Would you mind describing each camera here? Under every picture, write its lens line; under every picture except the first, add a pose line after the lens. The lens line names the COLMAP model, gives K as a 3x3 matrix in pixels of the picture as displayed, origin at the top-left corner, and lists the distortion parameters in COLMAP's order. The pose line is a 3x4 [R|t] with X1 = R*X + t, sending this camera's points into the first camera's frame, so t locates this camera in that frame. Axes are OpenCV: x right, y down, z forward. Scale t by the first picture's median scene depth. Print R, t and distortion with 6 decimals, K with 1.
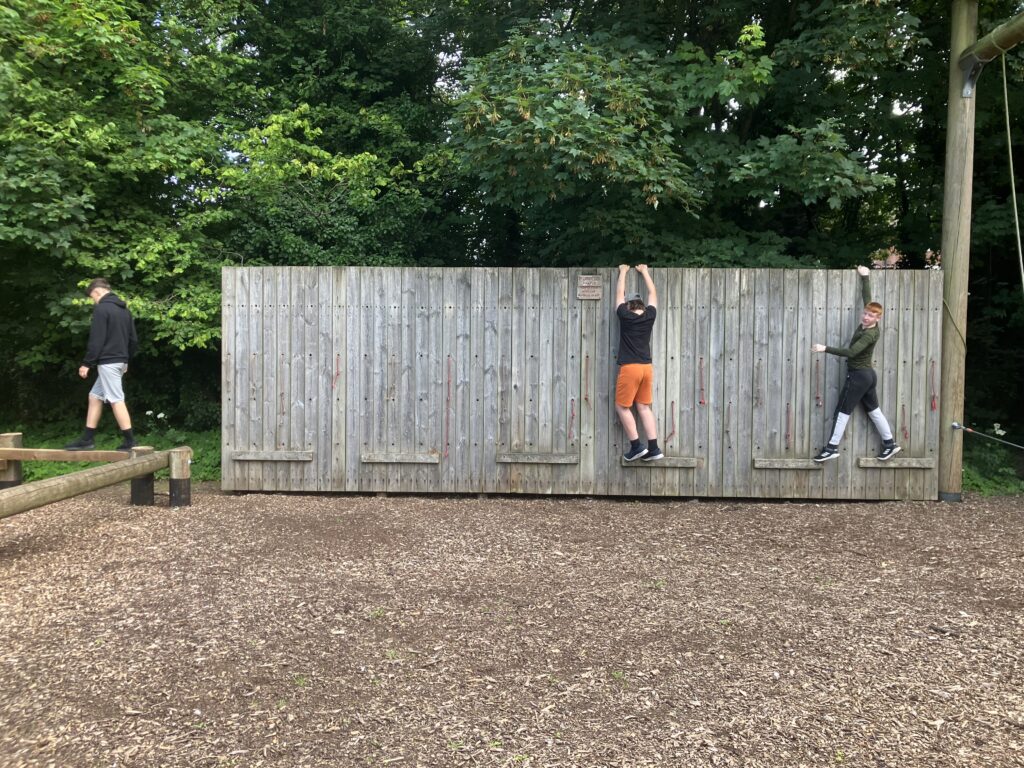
lens RADIAL K [[830.4, 0, 516.8], [0, 830.4, 384.1], [0, 0, 1]] dist [0.012725, -0.017012]
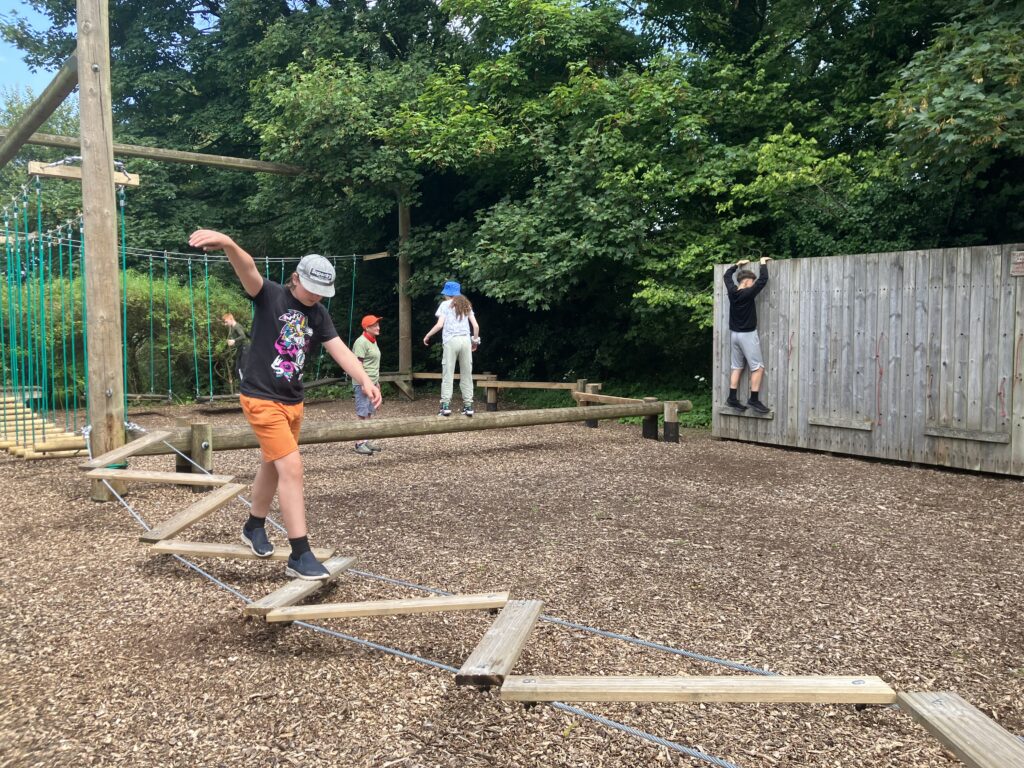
lens RADIAL K [[833.4, 0, 500.8], [0, 833.4, 366.3], [0, 0, 1]] dist [0.019927, -0.013787]
pose [[0.644597, 0.031899, -0.763857, 0.431124], [-0.029684, 0.999420, 0.016686, 0.005644], [0.763946, 0.011919, 0.645170, -0.096283]]
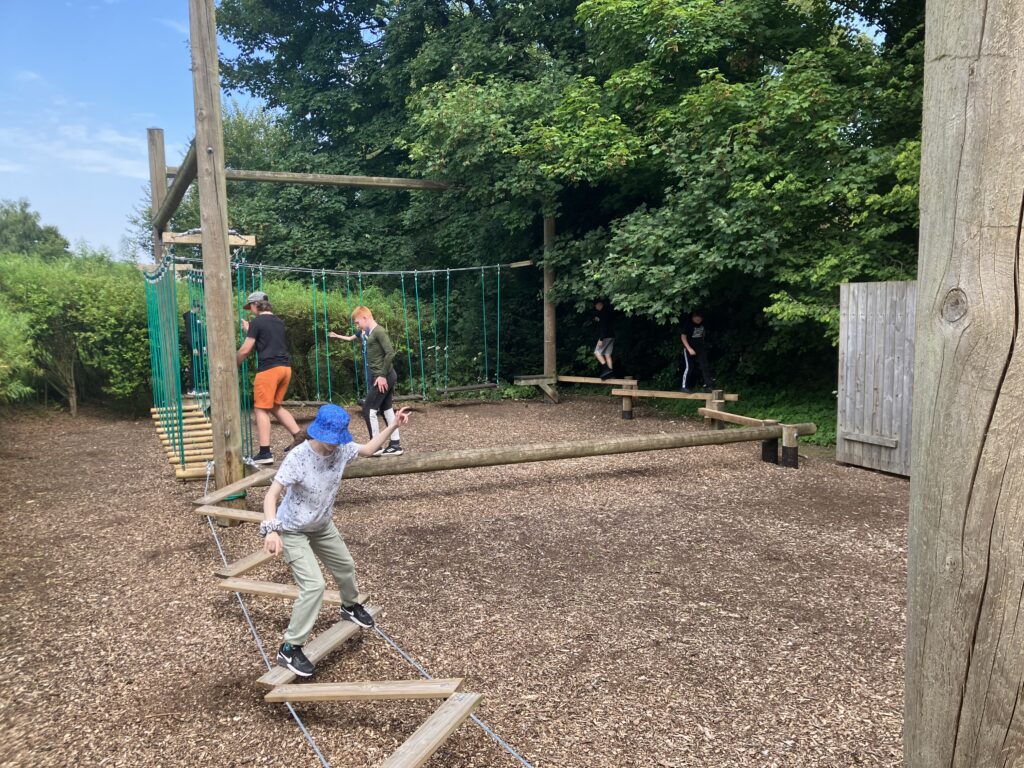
lens RADIAL K [[830.4, 0, 516.8], [0, 830.4, 384.1], [0, 0, 1]] dist [0.012725, -0.017012]
pose [[0.470765, 0.075266, -0.879042, 0.522218], [-0.023149, 0.997065, 0.072974, -0.069719], [0.881955, -0.014004, 0.471126, -0.018092]]
